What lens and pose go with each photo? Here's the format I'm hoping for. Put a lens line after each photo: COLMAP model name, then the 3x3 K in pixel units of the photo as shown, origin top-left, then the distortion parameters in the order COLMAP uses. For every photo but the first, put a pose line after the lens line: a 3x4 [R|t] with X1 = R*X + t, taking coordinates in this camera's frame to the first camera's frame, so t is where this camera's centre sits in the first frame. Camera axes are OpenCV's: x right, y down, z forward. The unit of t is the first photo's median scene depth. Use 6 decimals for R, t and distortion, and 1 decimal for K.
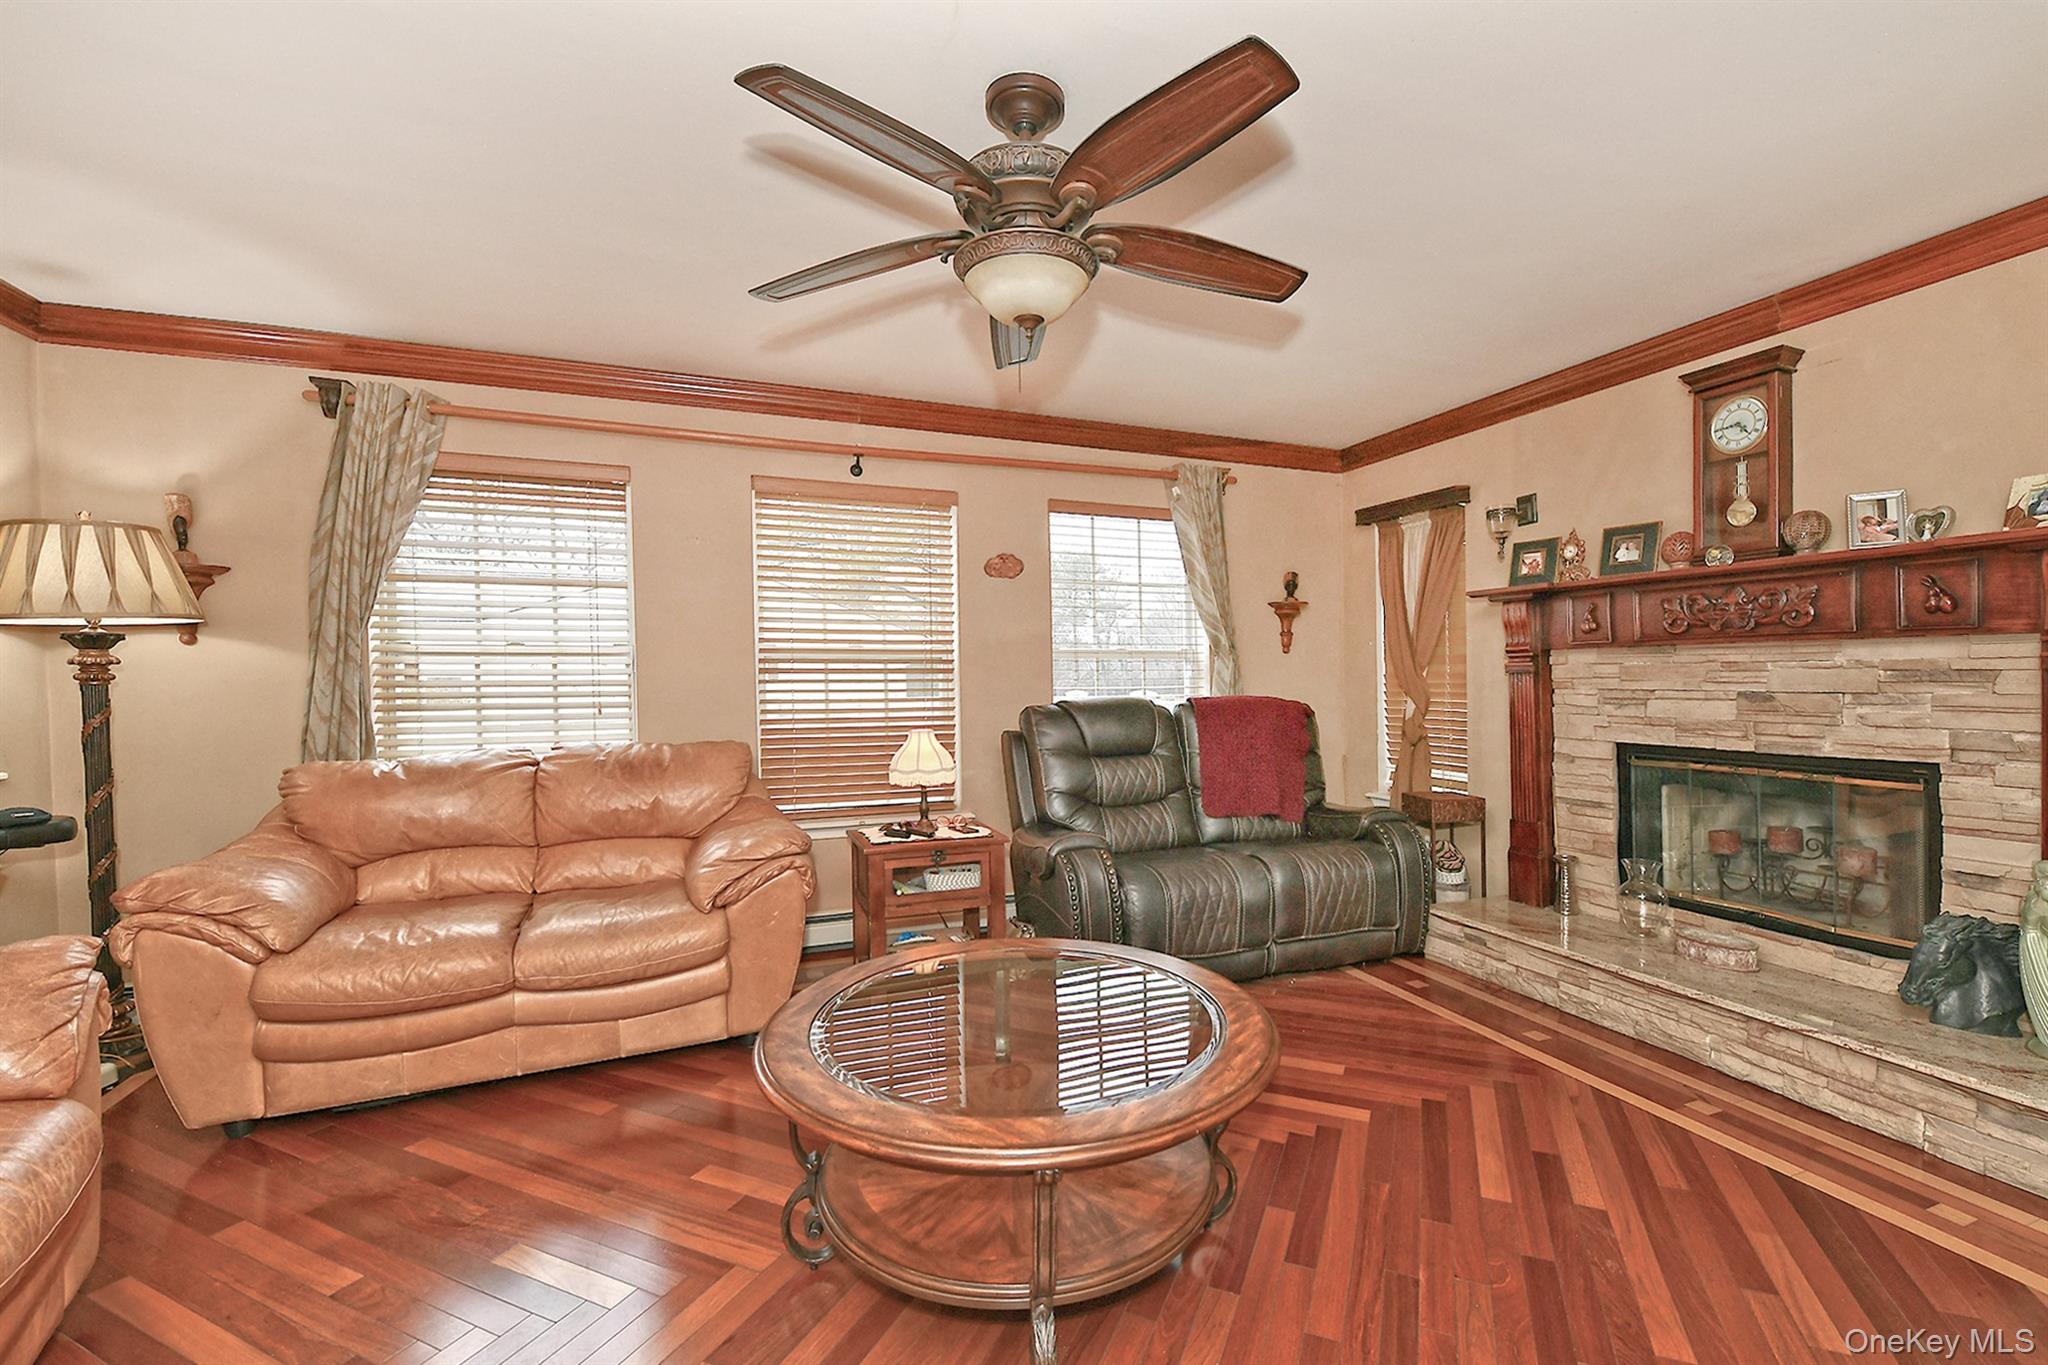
lens RADIAL K [[864.1, 0, 1022.9], [0, 864.1, 687.4], [0, 0, 1]] dist [-0.012593, -0.000023]
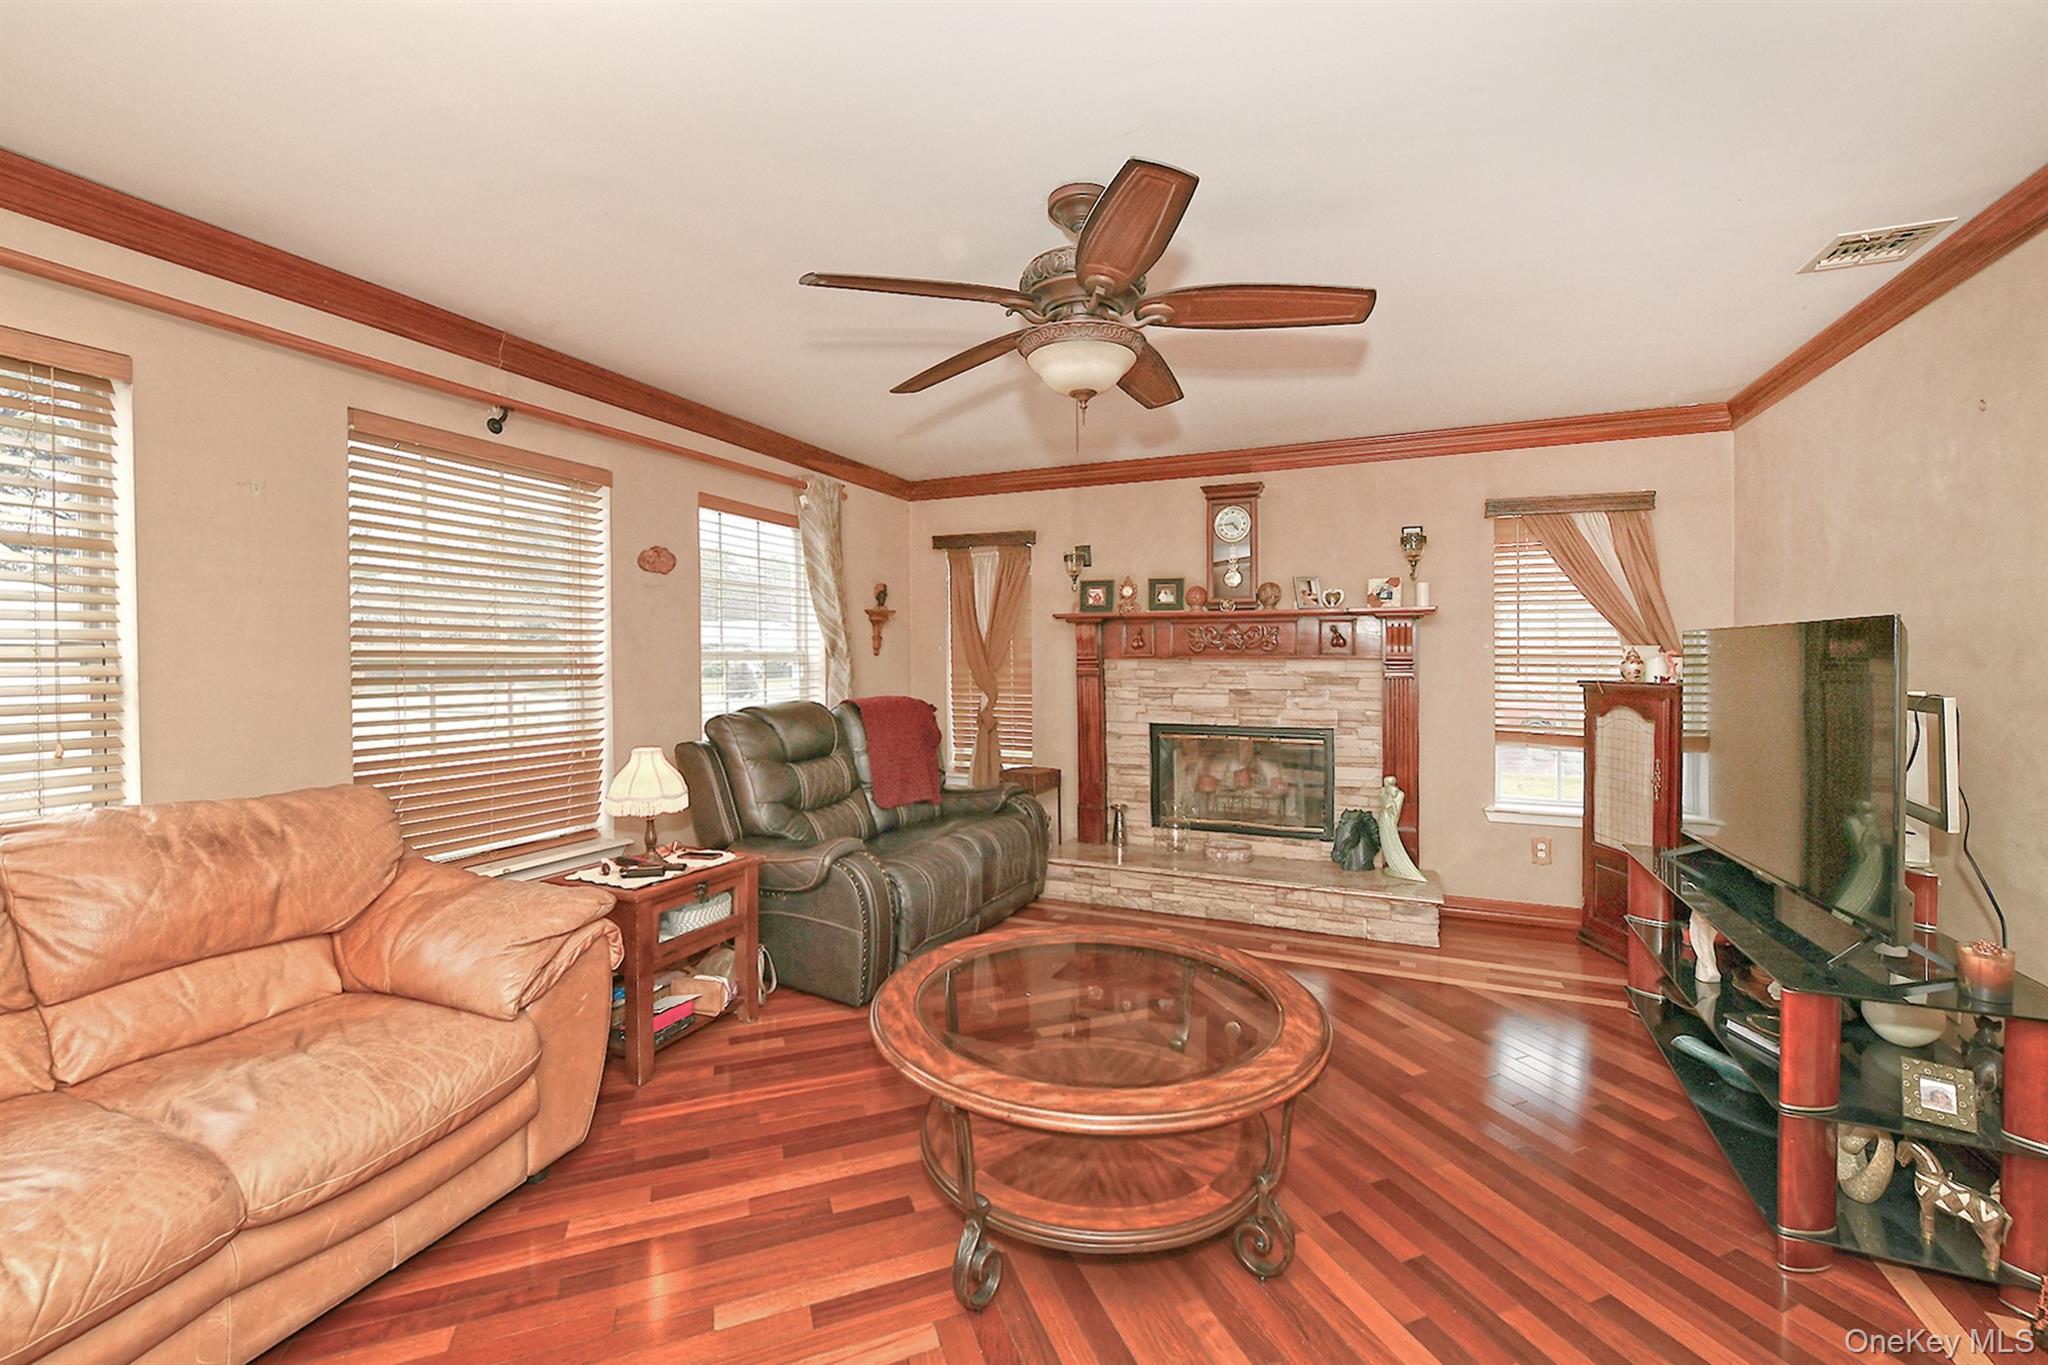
lens RADIAL K [[810.7, 0, 1049.5], [0, 810.7, 661.6], [0, 0, 1]] dist [-0.006726, -0.001556]
pose [[0.707410, 0.002523, 0.706798, -0.403536], [0.006531, 0.999928, -0.010106, -0.027963], [-0.706773, 0.011765, 0.707343, 0.136223]]
